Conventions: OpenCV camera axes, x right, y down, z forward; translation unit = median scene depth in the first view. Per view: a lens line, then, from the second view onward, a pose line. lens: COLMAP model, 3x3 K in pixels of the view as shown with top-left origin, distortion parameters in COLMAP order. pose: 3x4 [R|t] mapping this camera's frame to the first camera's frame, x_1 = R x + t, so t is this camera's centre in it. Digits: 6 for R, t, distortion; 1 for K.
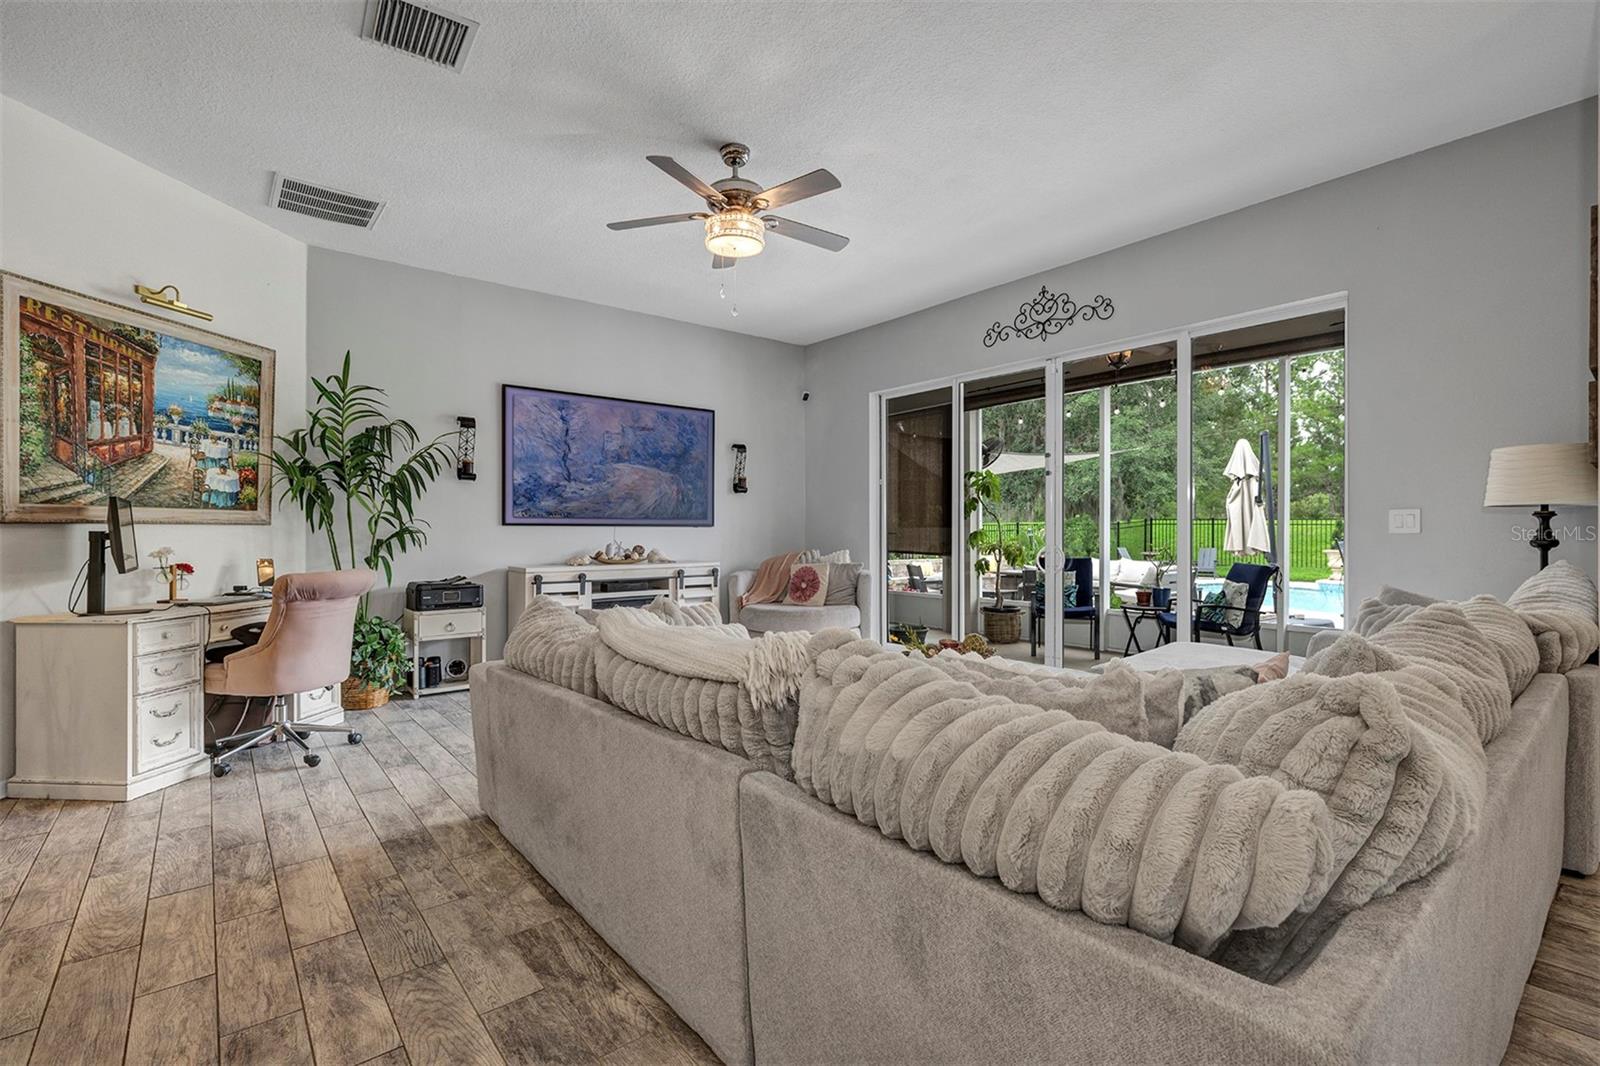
lens RADIAL K [[724.9, 0, 802.1], [0, 724.9, 524.0], [0, 0, 1]] dist [0.008420, 0.000250]
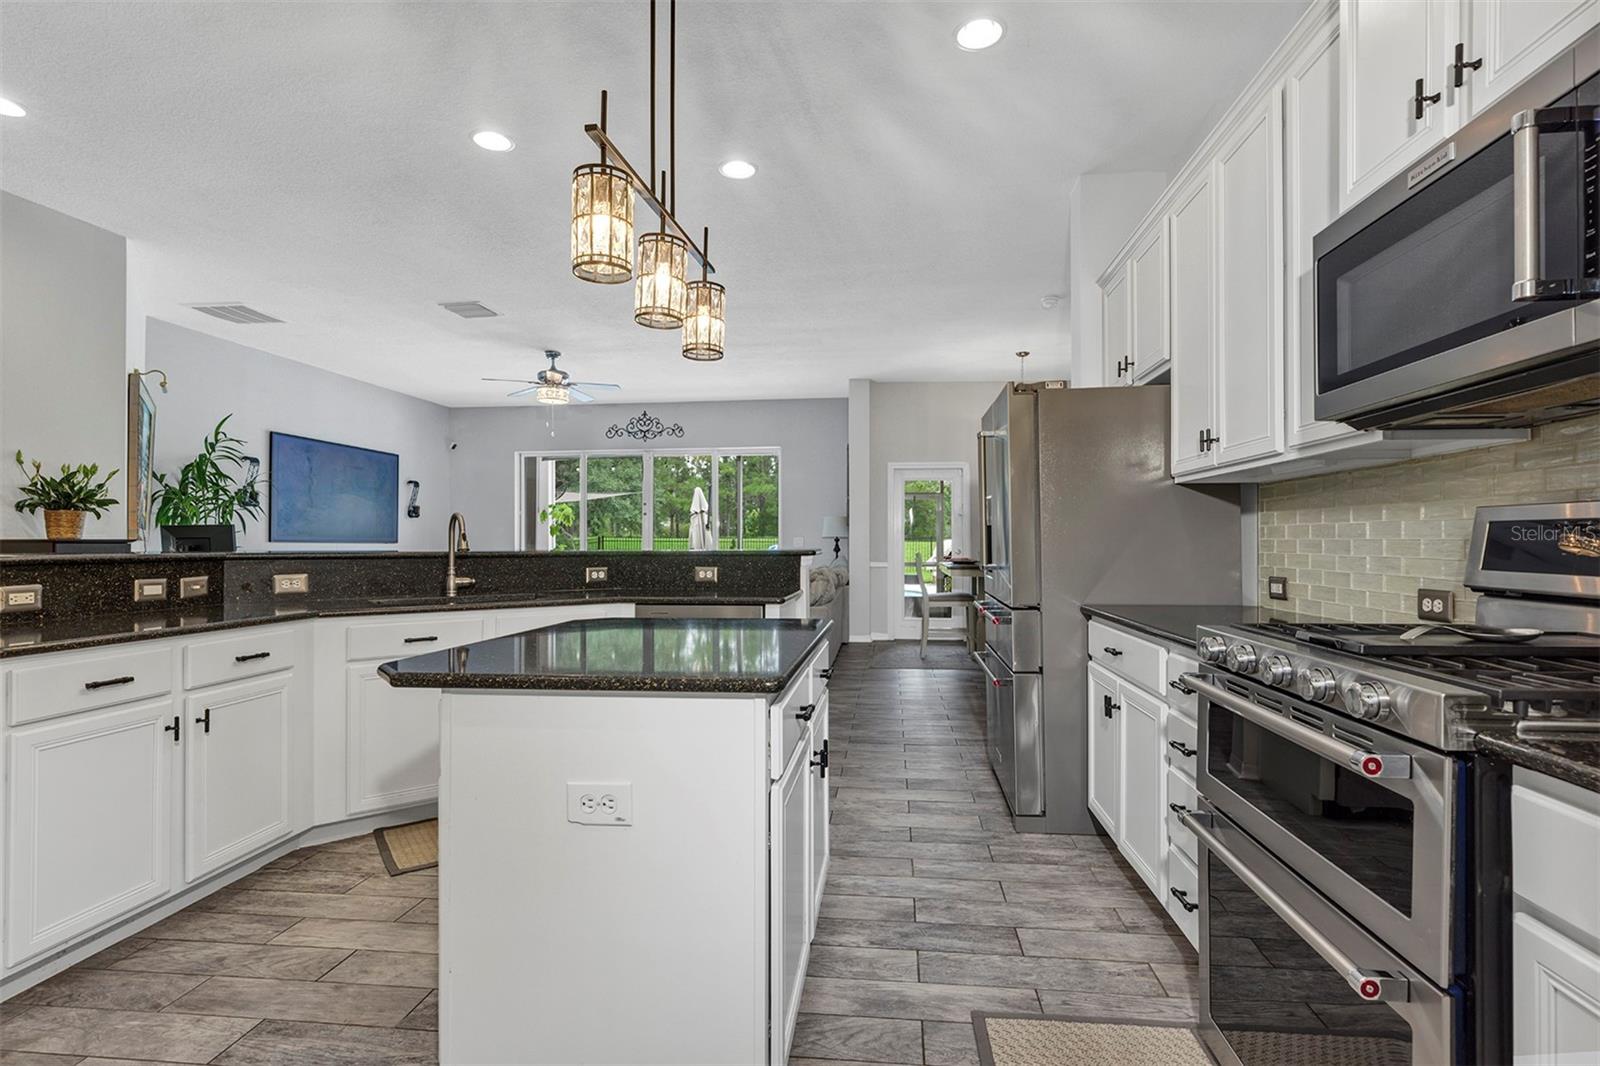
lens RADIAL K [[765.9, 0, 802.5], [0, 765.9, 536.6], [0, 0, 1]] dist [-0.004857, -0.000565]
pose [[0.716628, 0.006653, 0.697423, -0.564859], [-0.005604, 0.999977, -0.003781, -0.006729], [-0.697433, -0.001199, 0.716649, -0.509784]]
